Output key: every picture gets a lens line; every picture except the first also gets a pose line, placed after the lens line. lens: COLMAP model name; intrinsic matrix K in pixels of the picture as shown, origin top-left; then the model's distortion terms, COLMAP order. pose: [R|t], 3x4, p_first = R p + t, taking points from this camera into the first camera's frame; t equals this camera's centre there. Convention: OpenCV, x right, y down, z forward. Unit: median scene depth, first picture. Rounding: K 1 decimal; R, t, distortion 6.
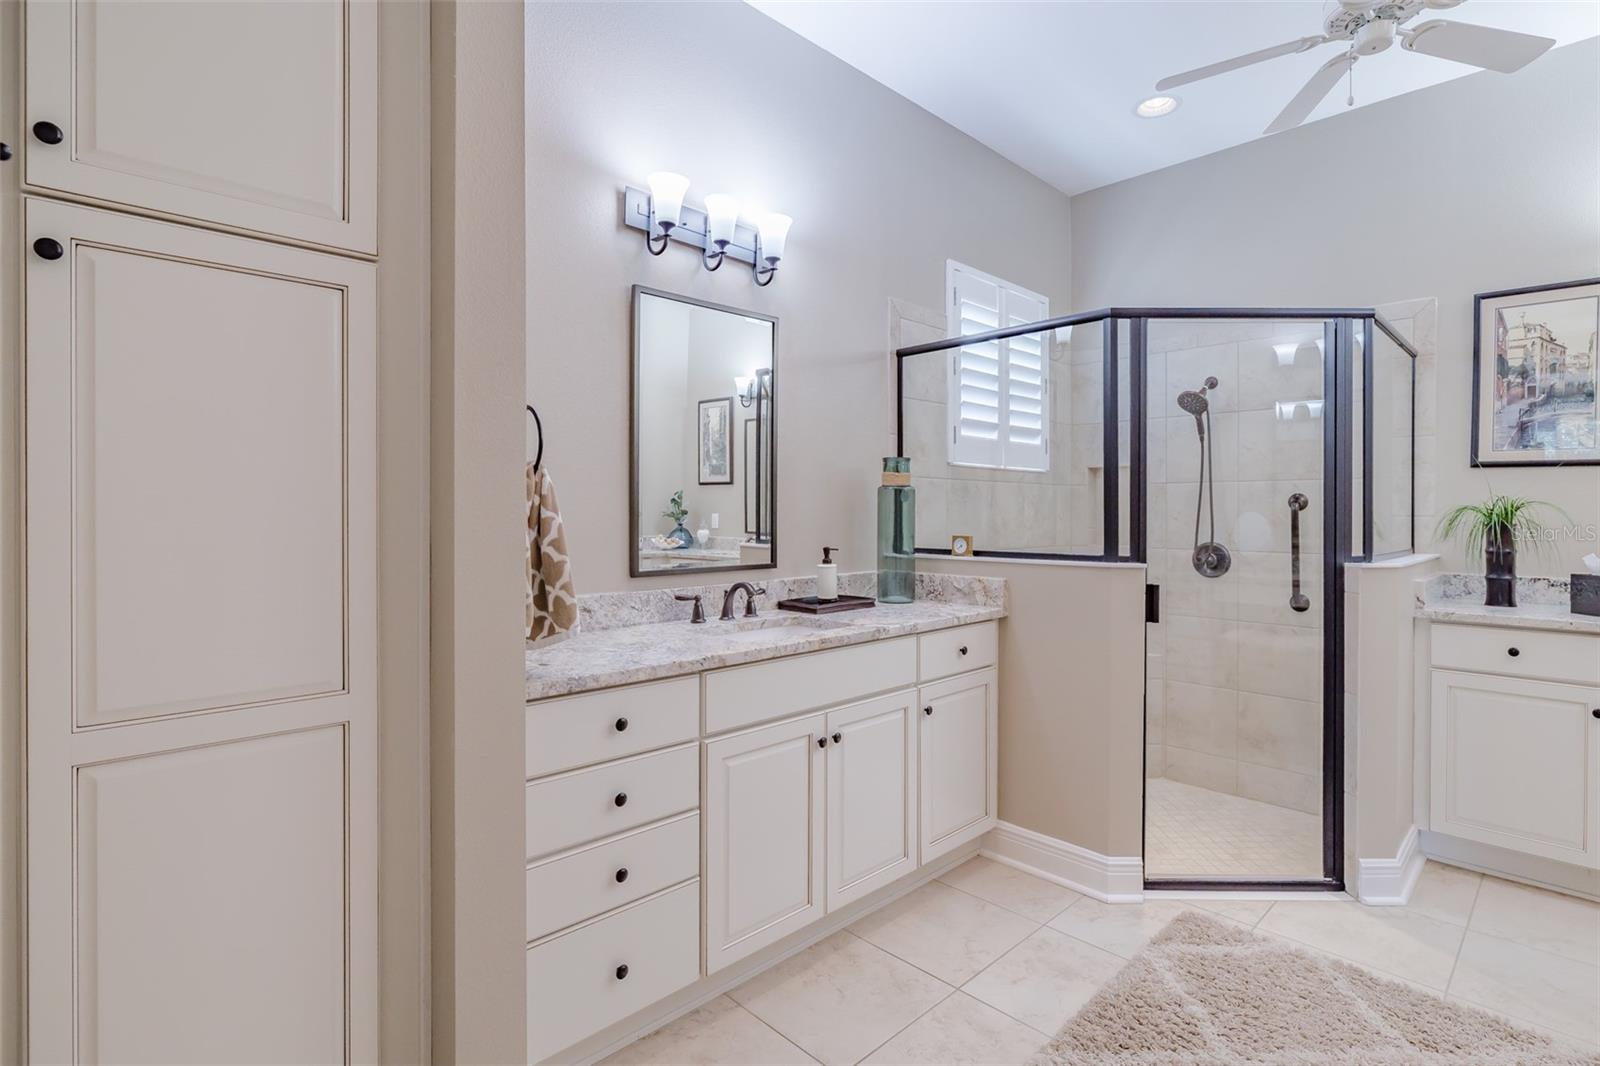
lens RADIAL K [[753.3, 0, 798.2], [0, 753.3, 518.7], [0, 0, 1]] dist [-0.001965, 0.000185]
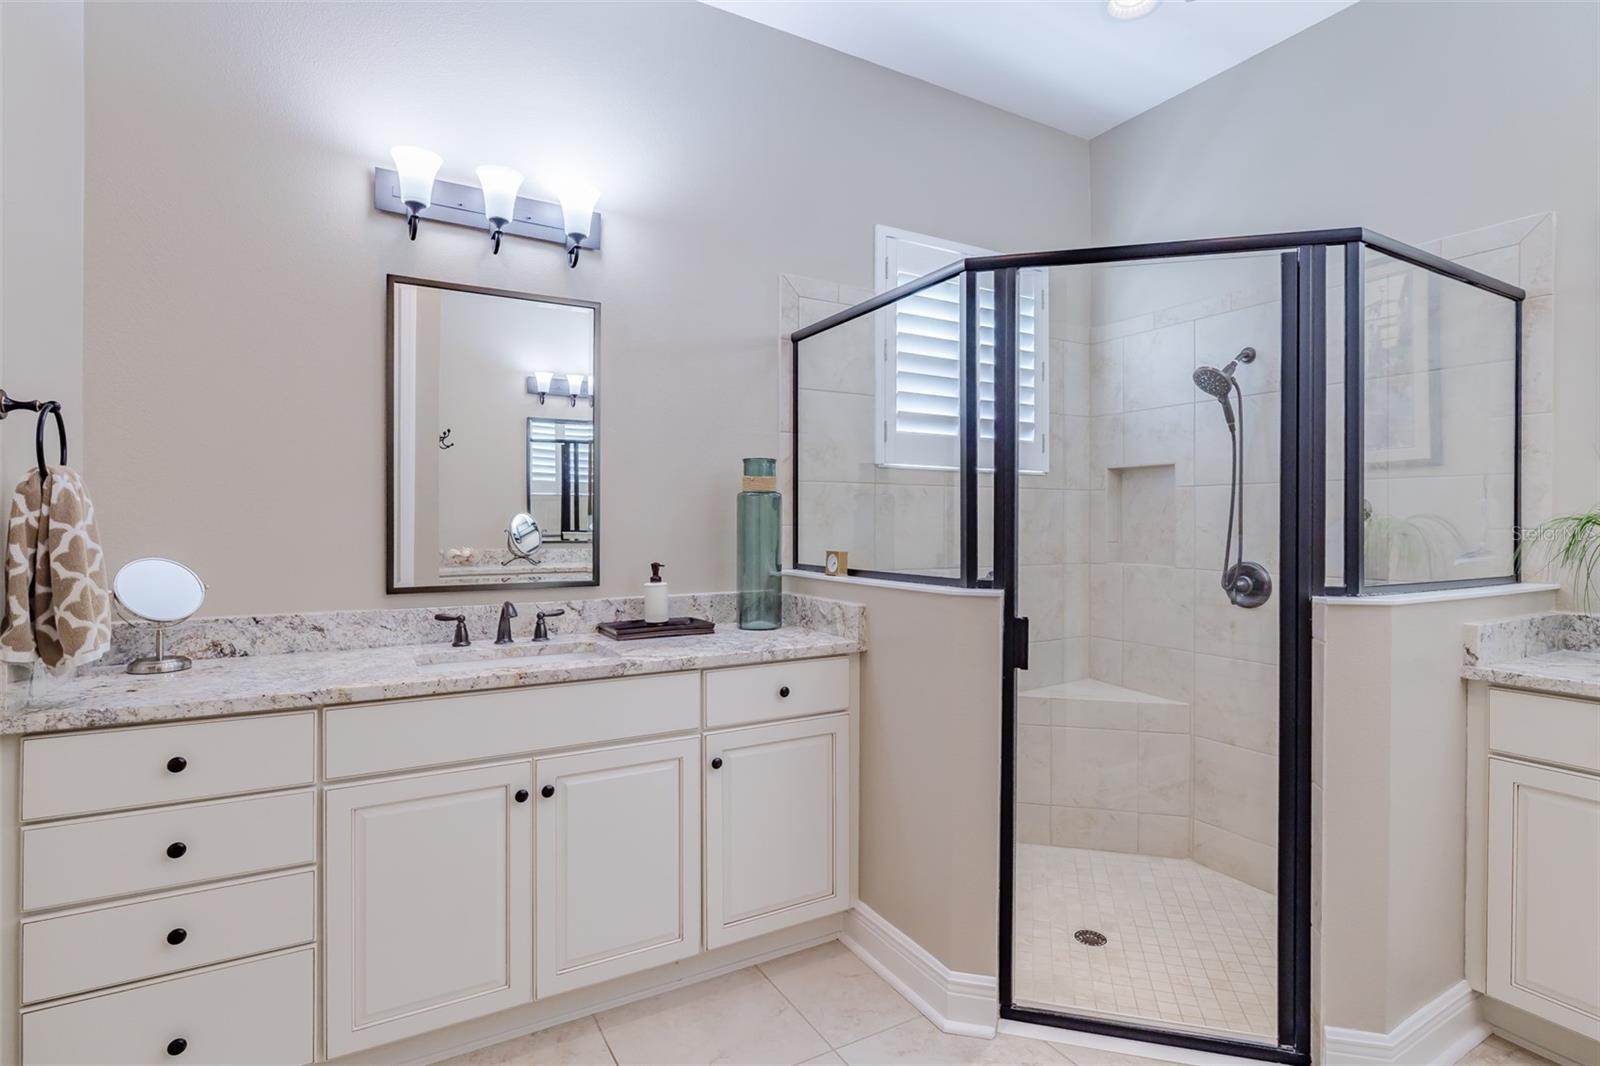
lens RADIAL K [[758.2, 0, 792.2], [0, 758.2, 527.5], [0, 0, 1]] dist [-0.001228, 0.000059]
pose [[0.969933, 0.002247, -0.243363, 0.418256], [-0.002553, 0.999996, -0.000939, -0.002958], [0.243360, 0.001532, 0.969935, 0.196160]]
